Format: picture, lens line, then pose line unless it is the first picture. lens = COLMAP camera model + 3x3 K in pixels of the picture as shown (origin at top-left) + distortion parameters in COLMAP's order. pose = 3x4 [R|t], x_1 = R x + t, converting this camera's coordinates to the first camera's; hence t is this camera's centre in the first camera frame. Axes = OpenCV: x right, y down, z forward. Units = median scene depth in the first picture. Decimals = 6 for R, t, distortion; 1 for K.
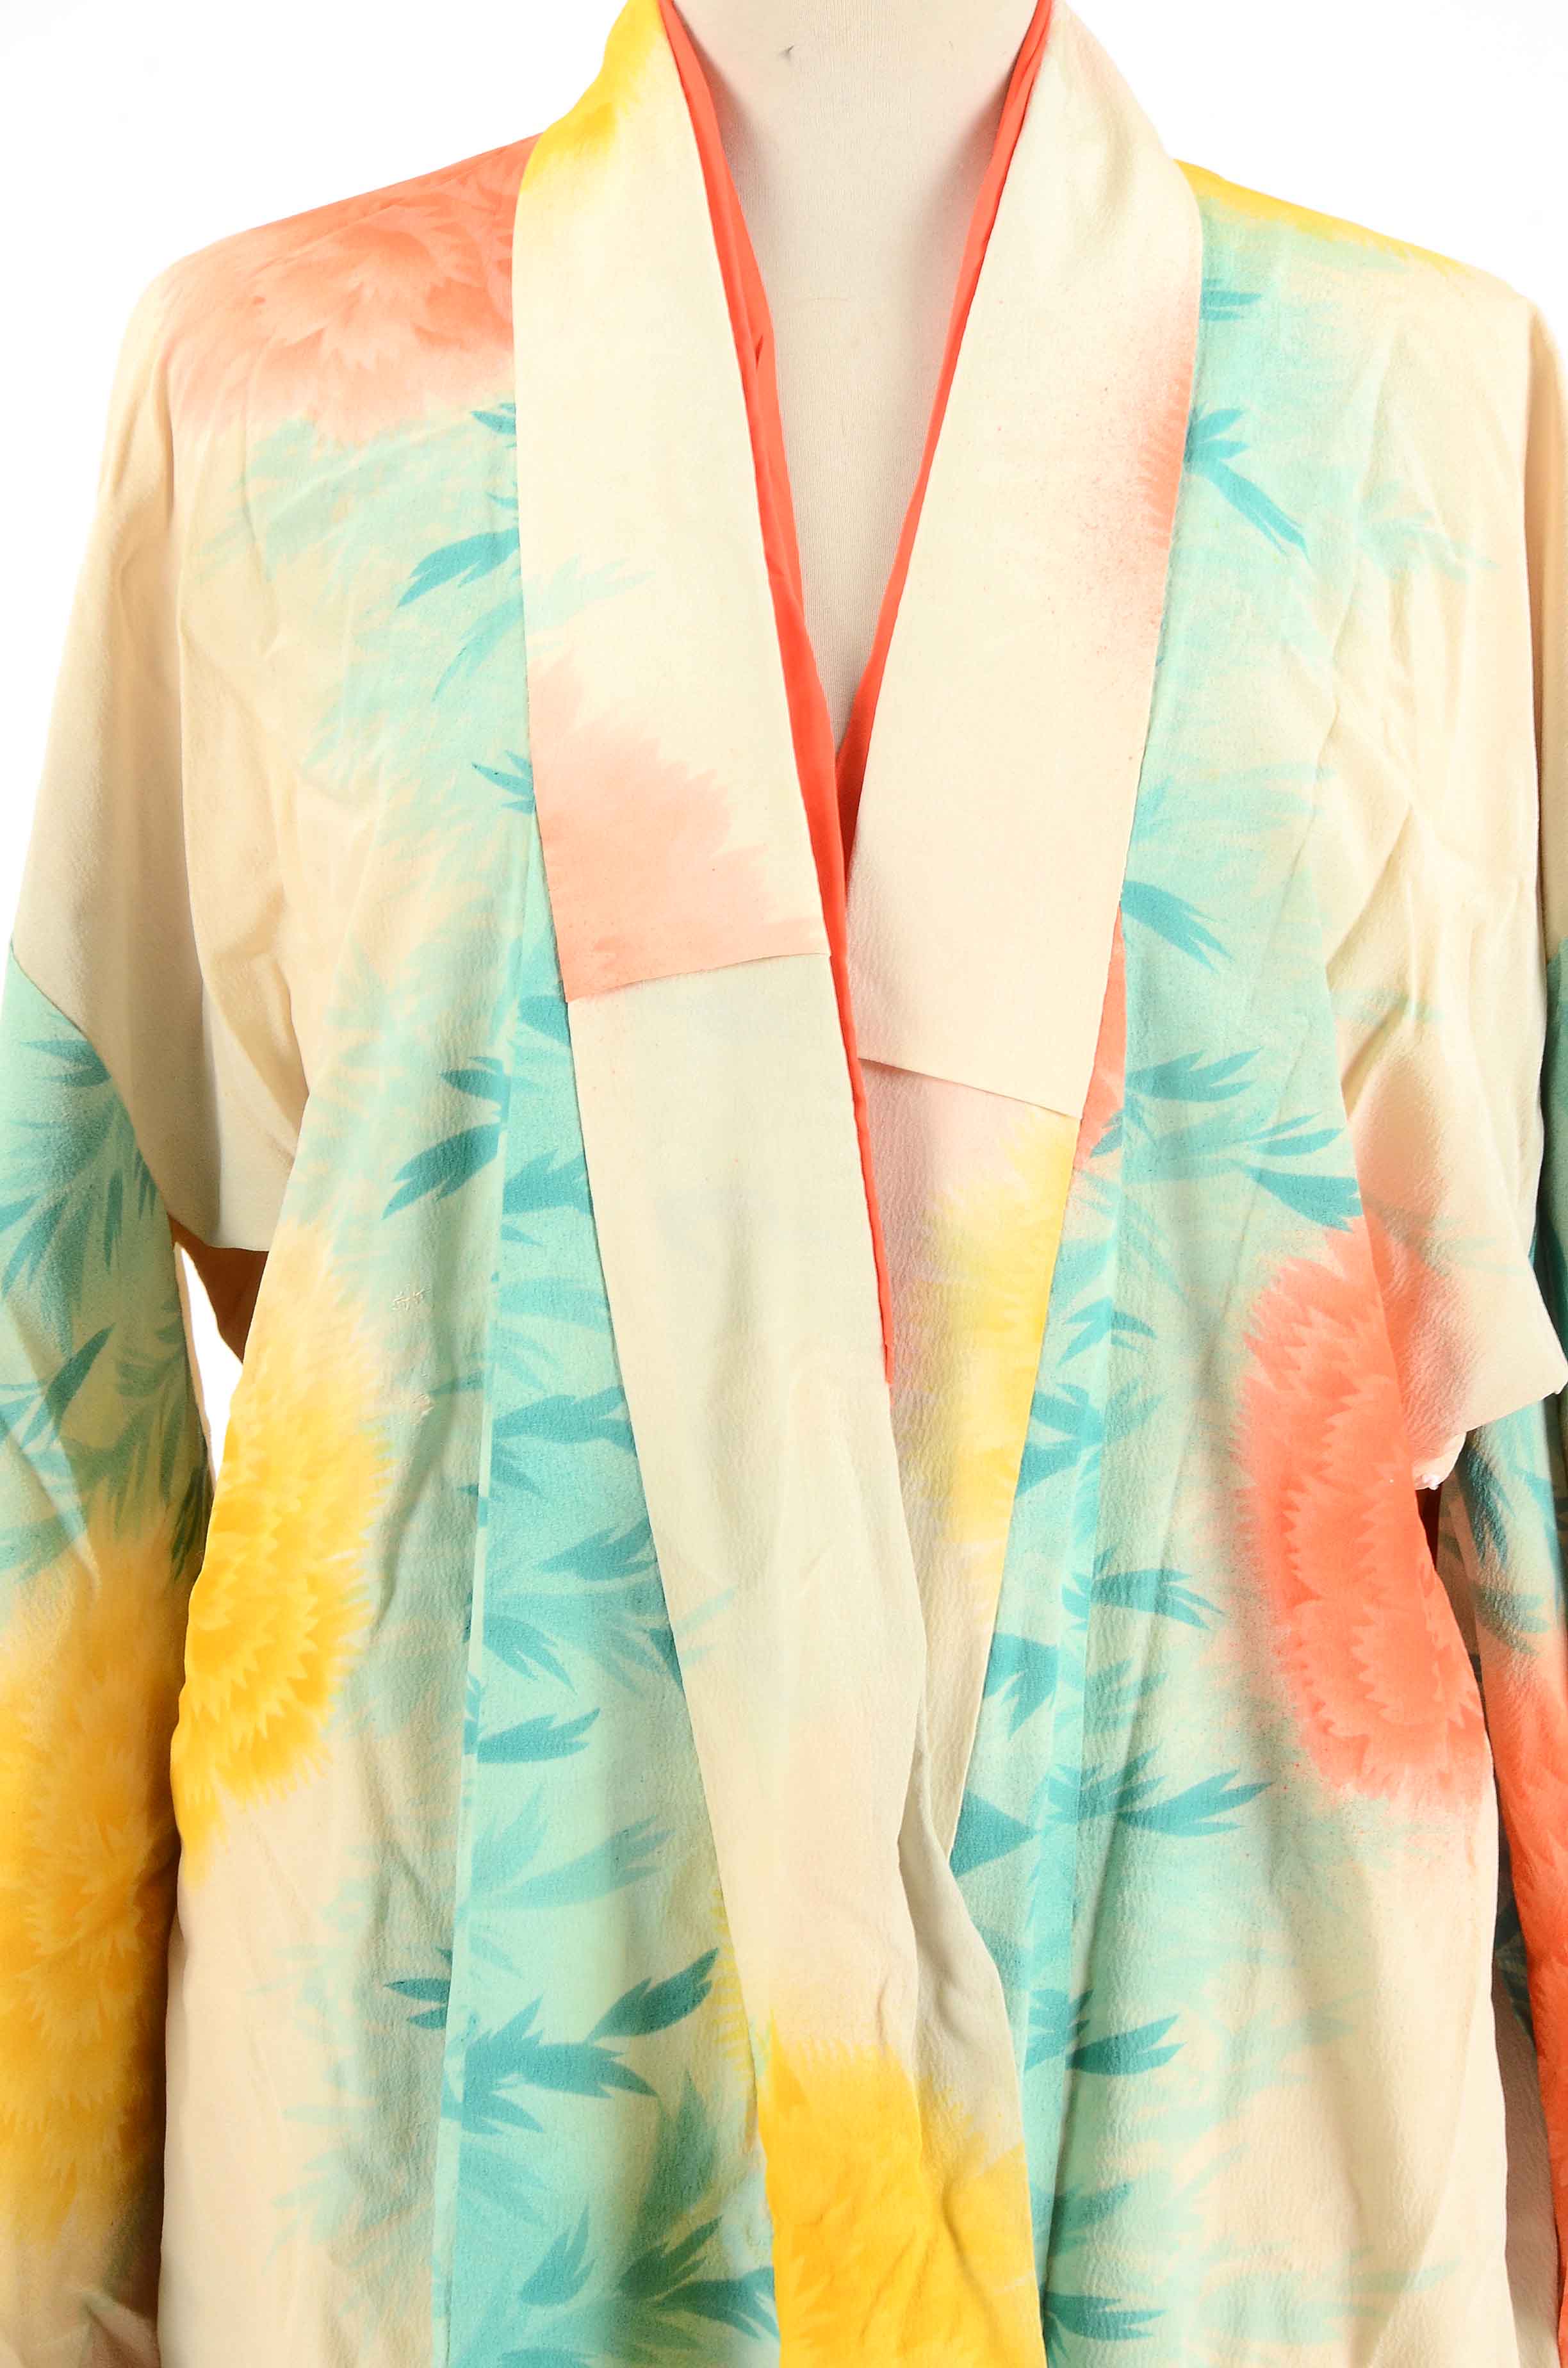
lens RADIAL K [[10212.4, 0, 801.4], [0, 10212.4, 1192.7], [0, 0, 1]] dist [1.562682, 0.000000]
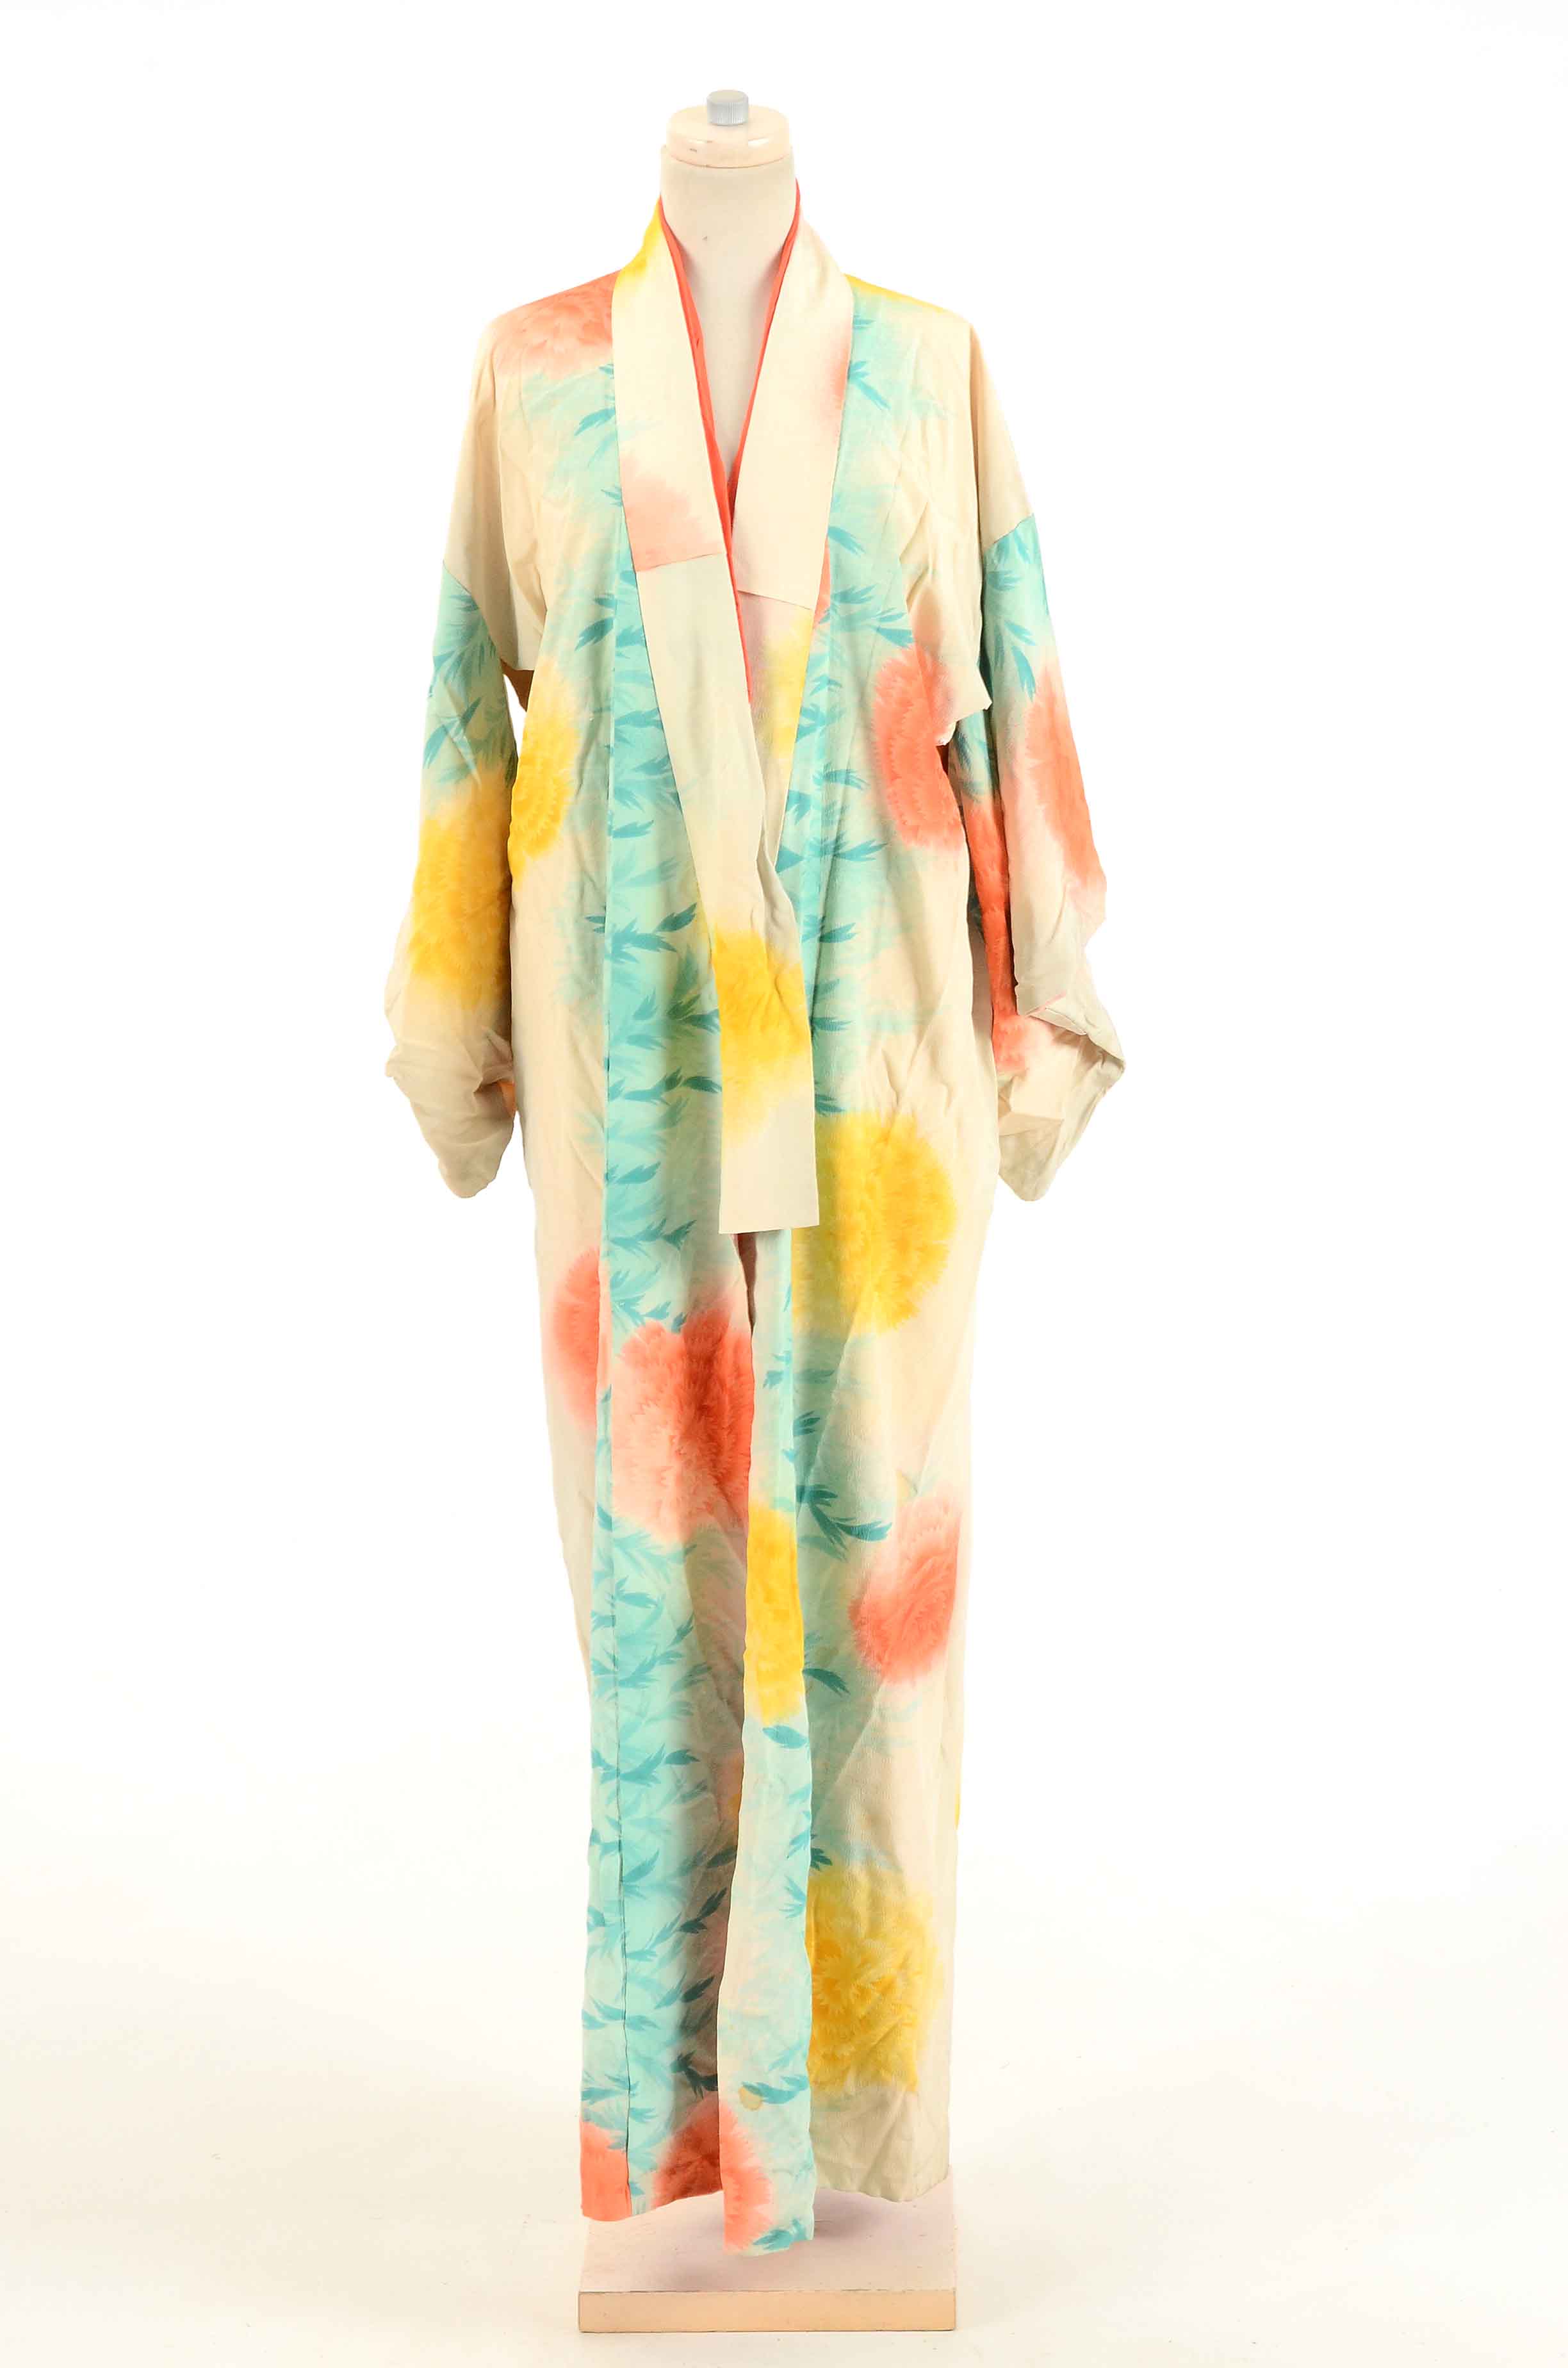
lens RADIAL K [[6086.5, 0, 787.5], [0, 6086.5, 1204.2], [0, 0, 1]] dist [0.746499, 0.000000]
pose [[0.999702, -0.021975, -0.010630, 0.033736], [0.022363, 0.999030, 0.037940, 0.093069], [0.009786, -0.038167, 0.999223, -0.725268]]
